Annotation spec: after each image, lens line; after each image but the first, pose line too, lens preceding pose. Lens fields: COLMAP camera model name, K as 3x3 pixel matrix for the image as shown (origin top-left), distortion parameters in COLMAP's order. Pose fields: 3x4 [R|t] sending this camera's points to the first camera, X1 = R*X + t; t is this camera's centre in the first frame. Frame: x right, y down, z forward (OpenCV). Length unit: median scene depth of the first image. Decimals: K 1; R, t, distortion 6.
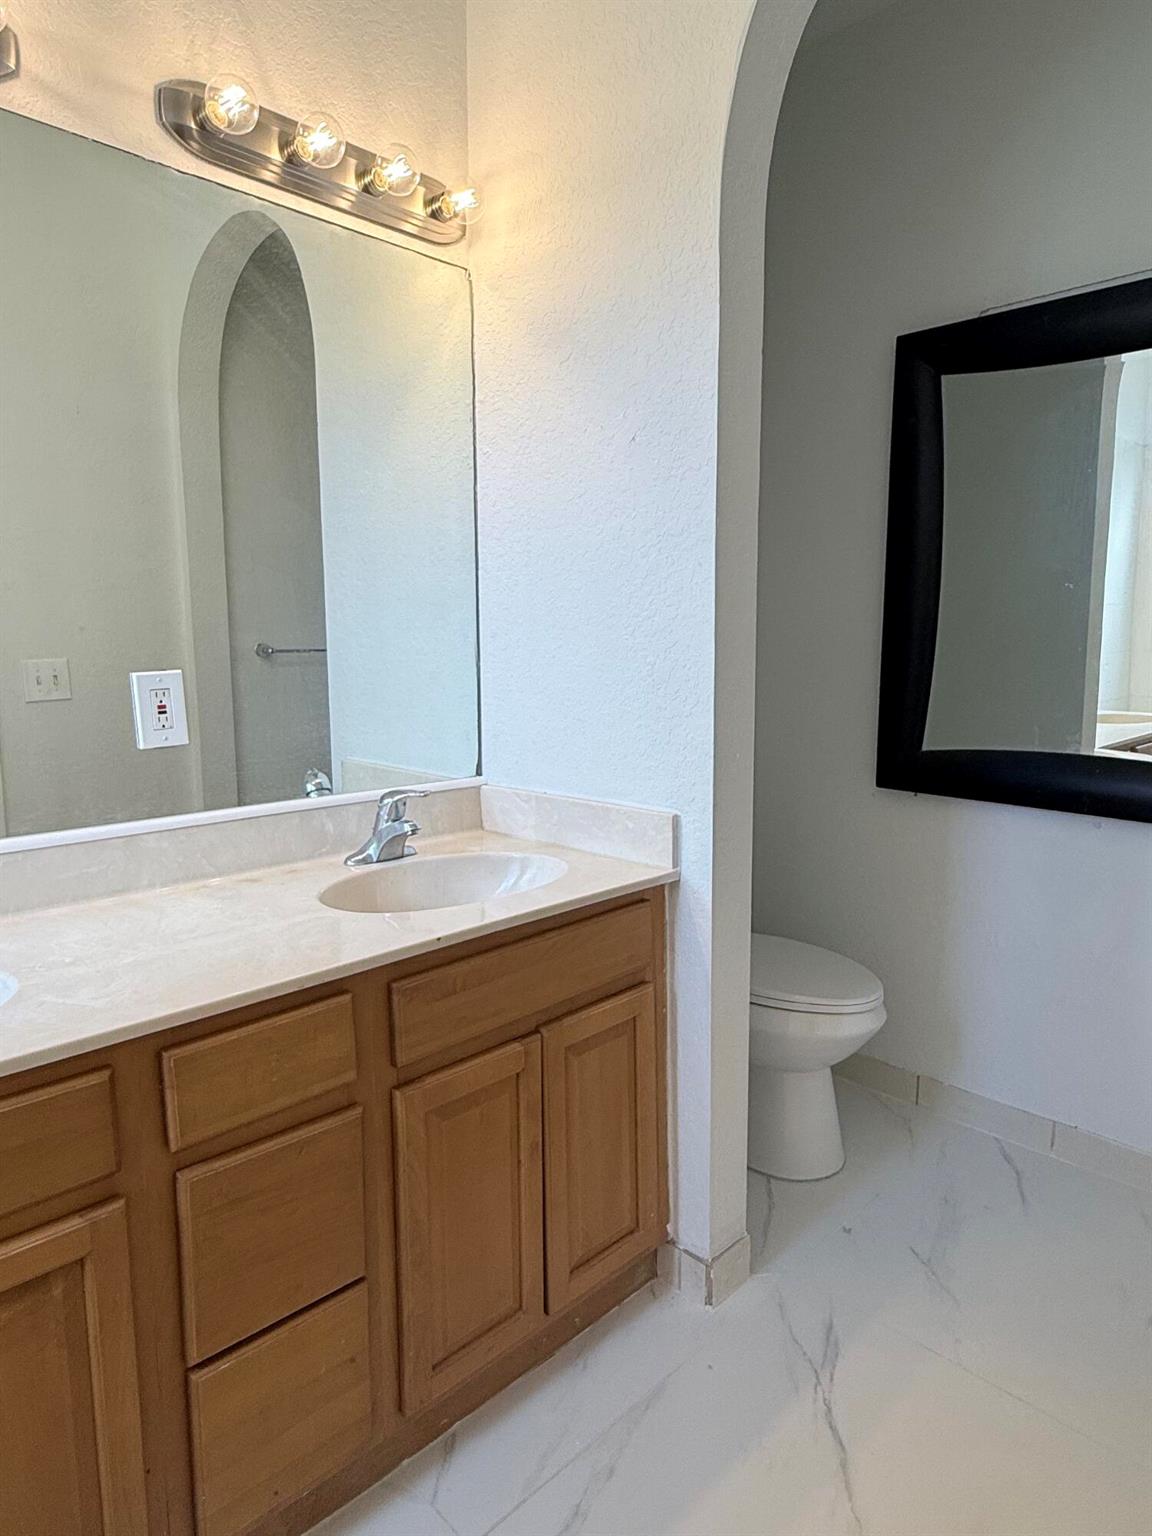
lens RADIAL K [[960.8, 0, 576.0], [0, 960.8, 768.0], [0, 0, 1]] dist [0.017748, 0.002060]
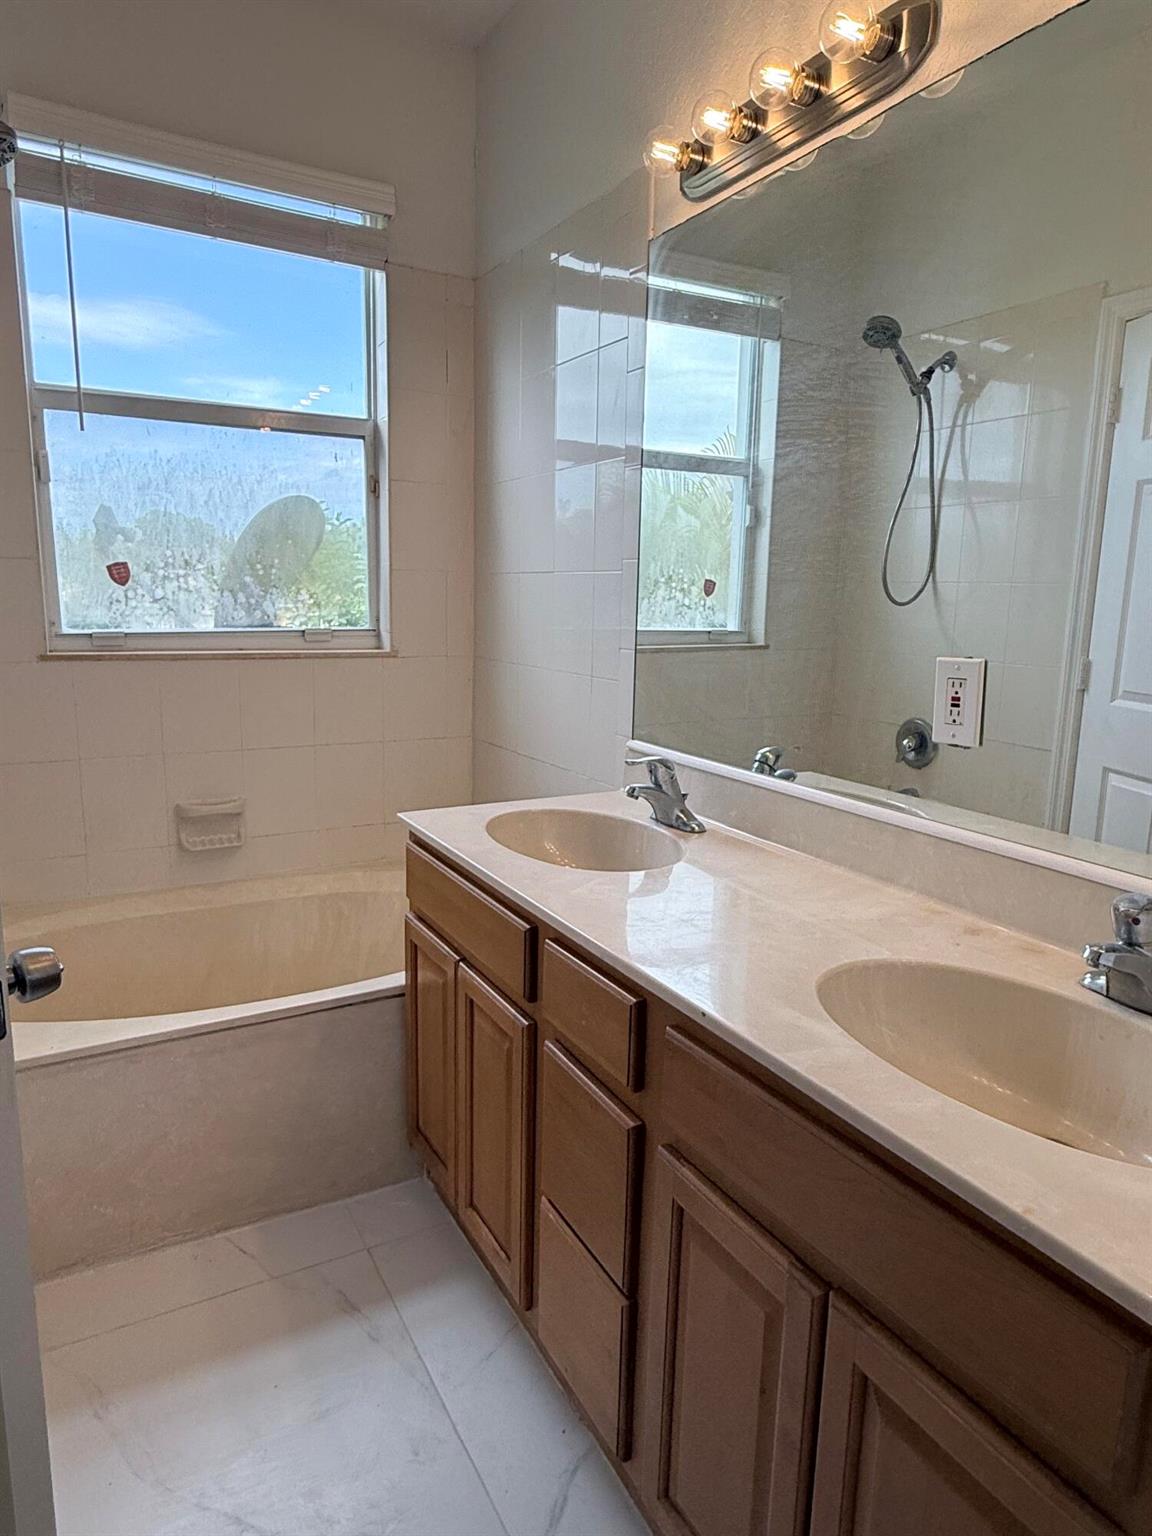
lens RADIAL K [[960.8, 0, 576.0], [0, 960.8, 768.0], [0, 0, 1]] dist [0.017748, 0.002060]
pose [[-0.279491, 0.178440, -0.943421, 0.499231], [-0.146332, 0.963184, 0.225529, -0.149670], [0.948932, 0.201086, -0.243090, 0.900399]]
